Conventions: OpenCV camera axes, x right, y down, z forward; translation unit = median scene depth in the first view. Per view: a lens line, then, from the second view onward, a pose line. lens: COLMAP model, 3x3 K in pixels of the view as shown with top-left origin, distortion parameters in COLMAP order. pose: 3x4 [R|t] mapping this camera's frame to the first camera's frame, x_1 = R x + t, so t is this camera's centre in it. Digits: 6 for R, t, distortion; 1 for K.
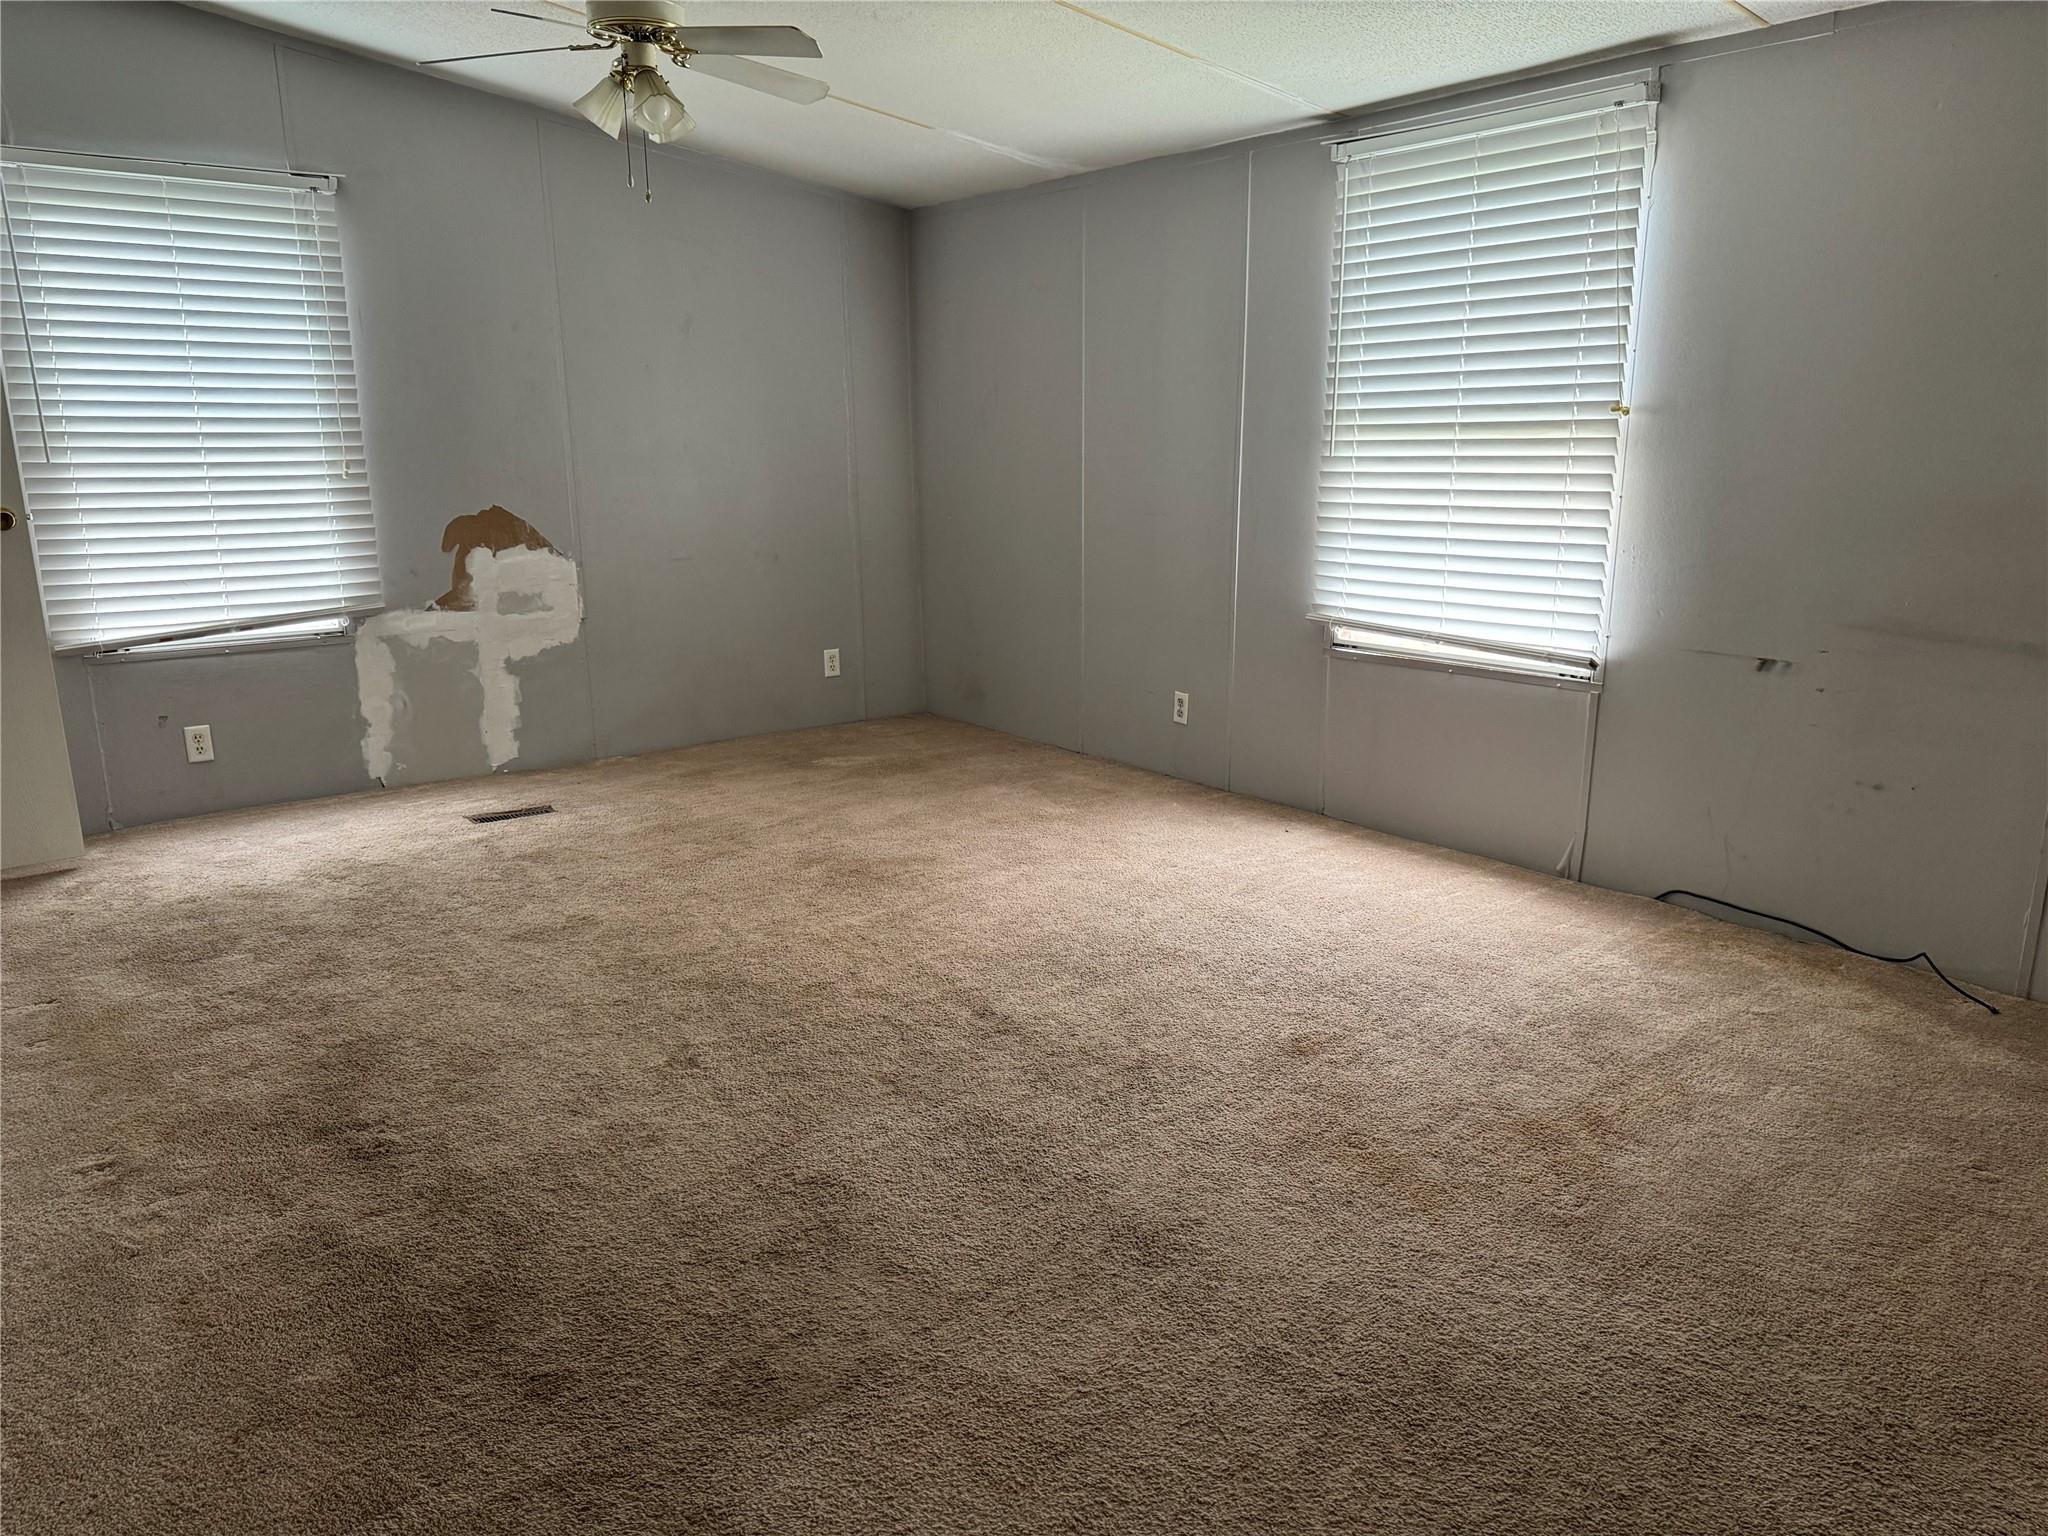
lens RADIAL K [[1452.0, 0, 984.8], [0, 1452.0, 797.1], [0, 0, 1]] dist [0.023563, -0.032284]
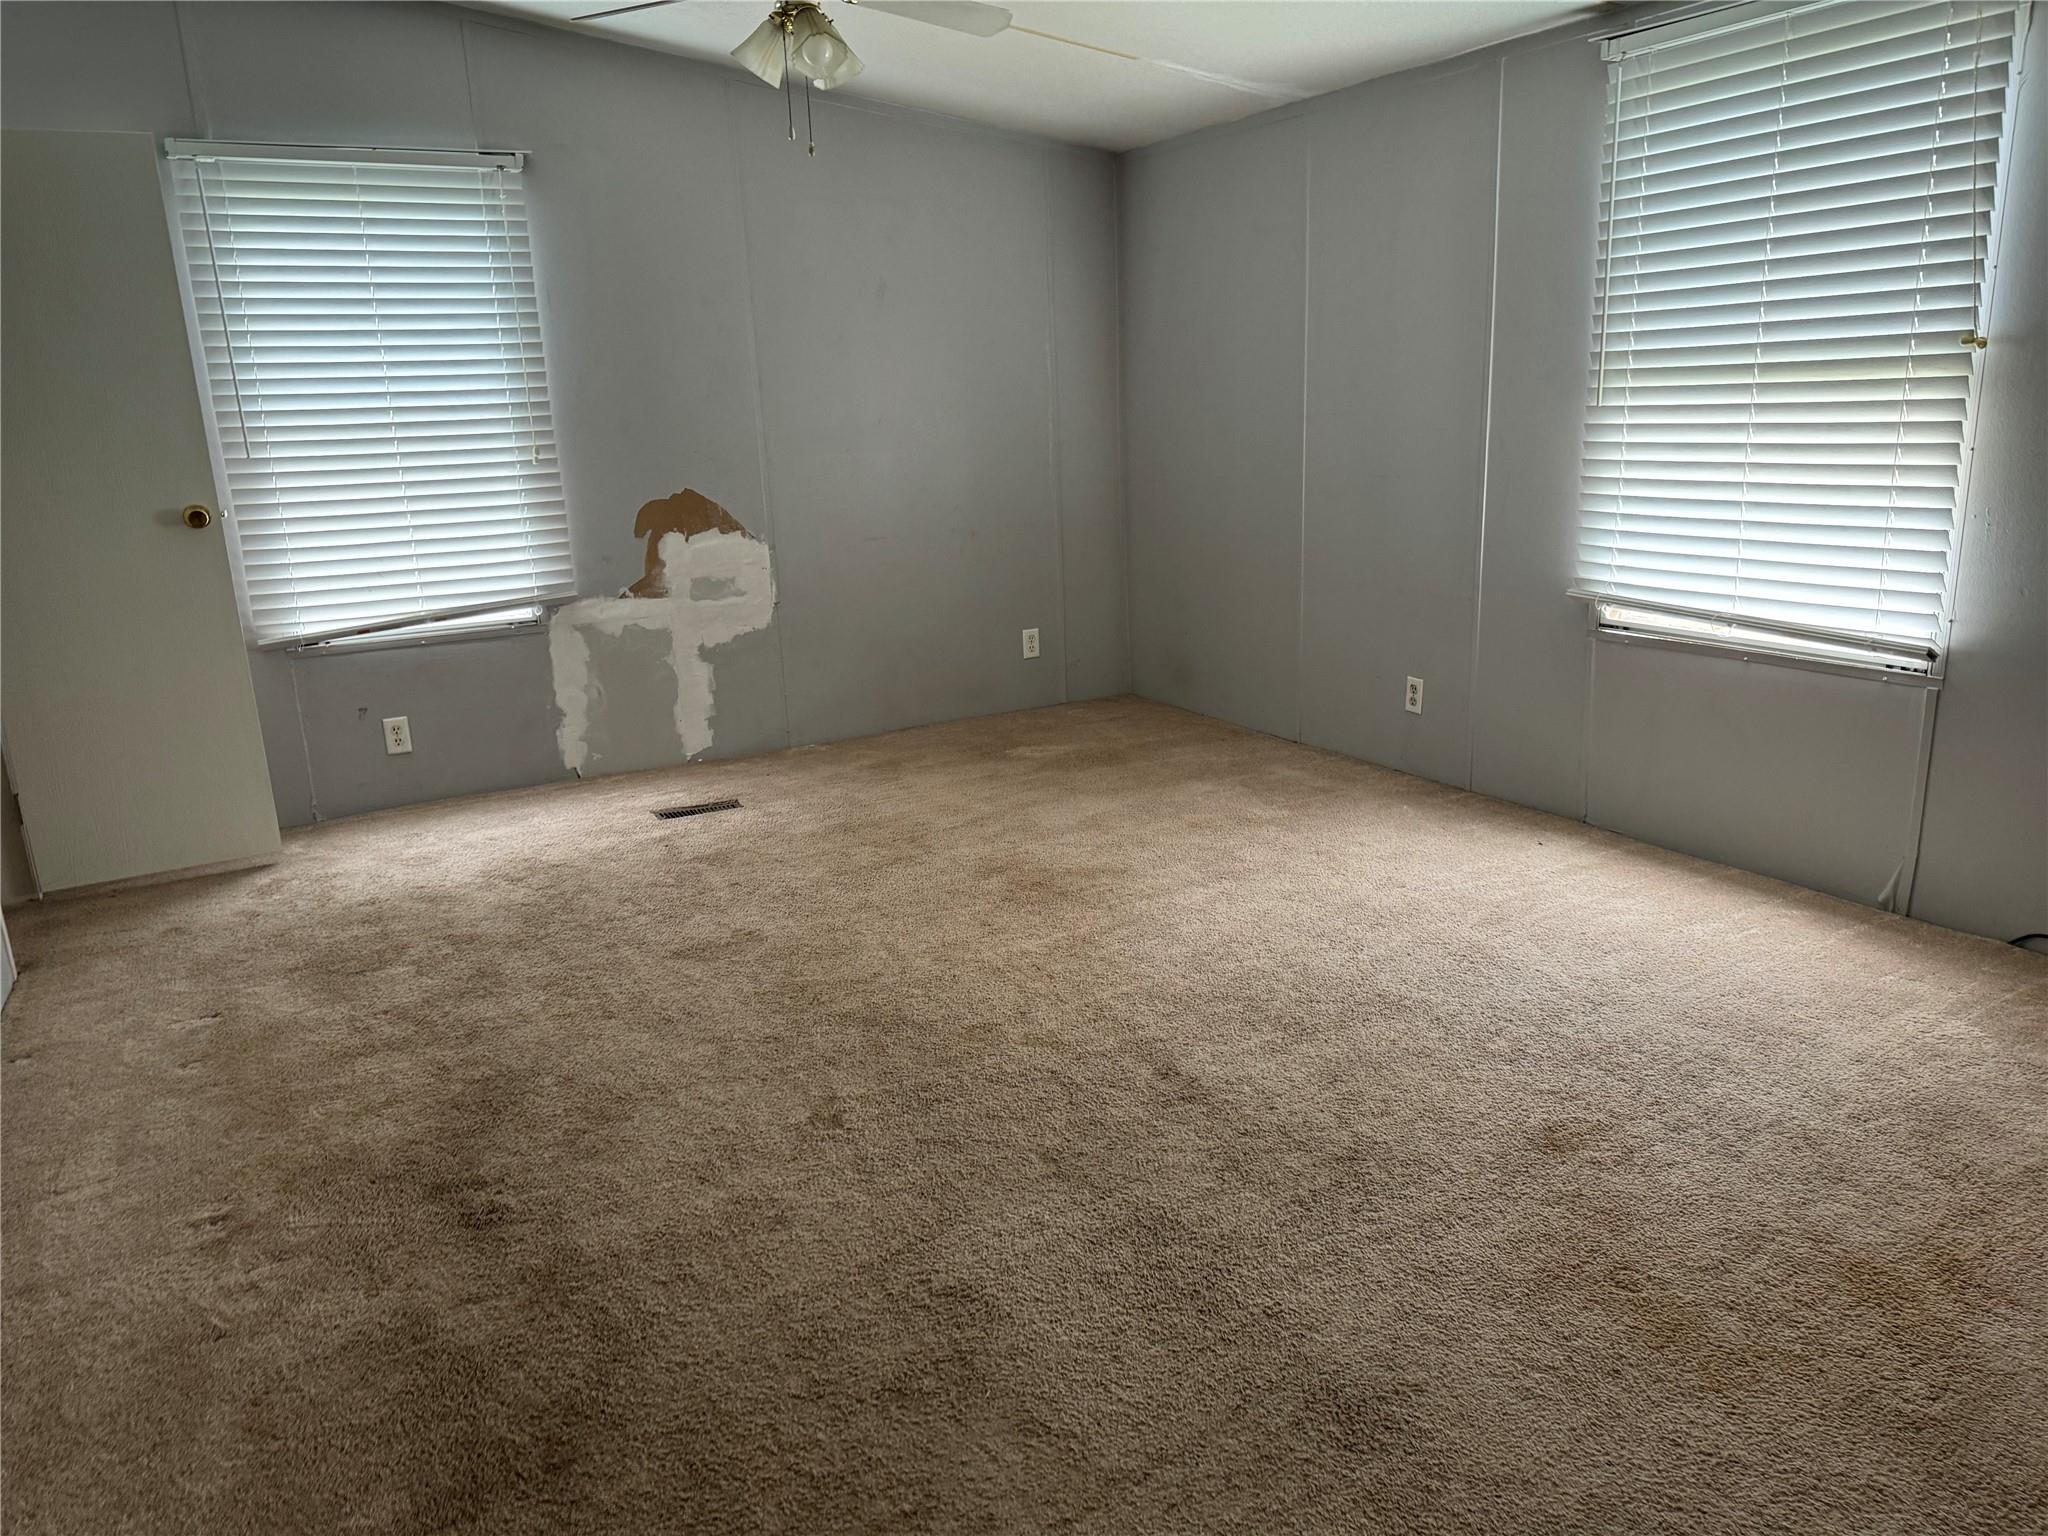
lens RADIAL K [[1452.0, 0, 976.6], [0, 1452.0, 794.5], [0, 0, 1]] dist [0.023563, -0.032284]
pose [[0.986987, 0.007692, -0.160618, 0.020133], [-0.003641, 0.999668, 0.025498, -0.032299], [0.160761, -0.024581, 0.986687, 0.106228]]
